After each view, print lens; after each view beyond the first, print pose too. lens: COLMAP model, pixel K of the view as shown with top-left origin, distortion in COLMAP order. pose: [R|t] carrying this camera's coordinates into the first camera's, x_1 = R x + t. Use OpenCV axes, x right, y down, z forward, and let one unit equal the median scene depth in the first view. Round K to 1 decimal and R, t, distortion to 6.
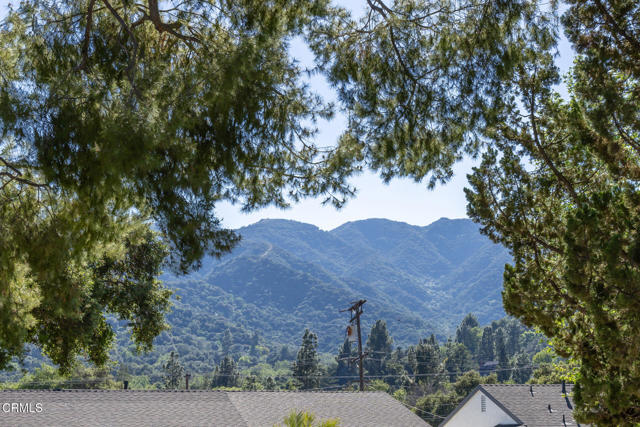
lens RADIAL K [[1018.4, 0, 320.0], [0, 1018.4, 213.5], [0, 0, 1]] dist [0.125639, -0.011464]
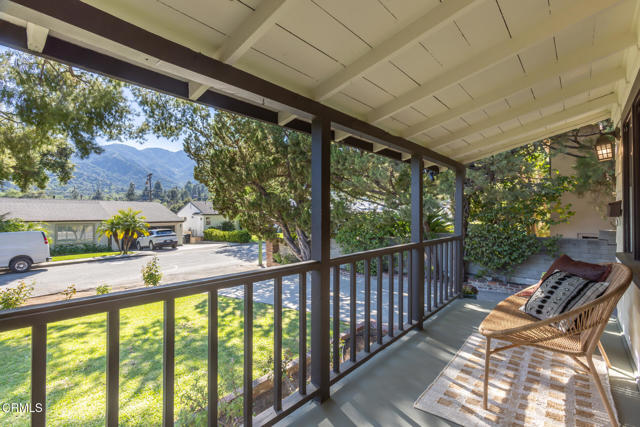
lens RADIAL K [[301.0, 0, 318.5], [0, 301.0, 211.0], [0, 0, 1]] dist [-0.024159, 0.017578]
pose [[0.854055, 0.014150, 0.519991, 0.007738], [-0.111453, 0.981393, 0.156350, -0.008480], [-0.508103, -0.191486, 0.839741, -0.151498]]
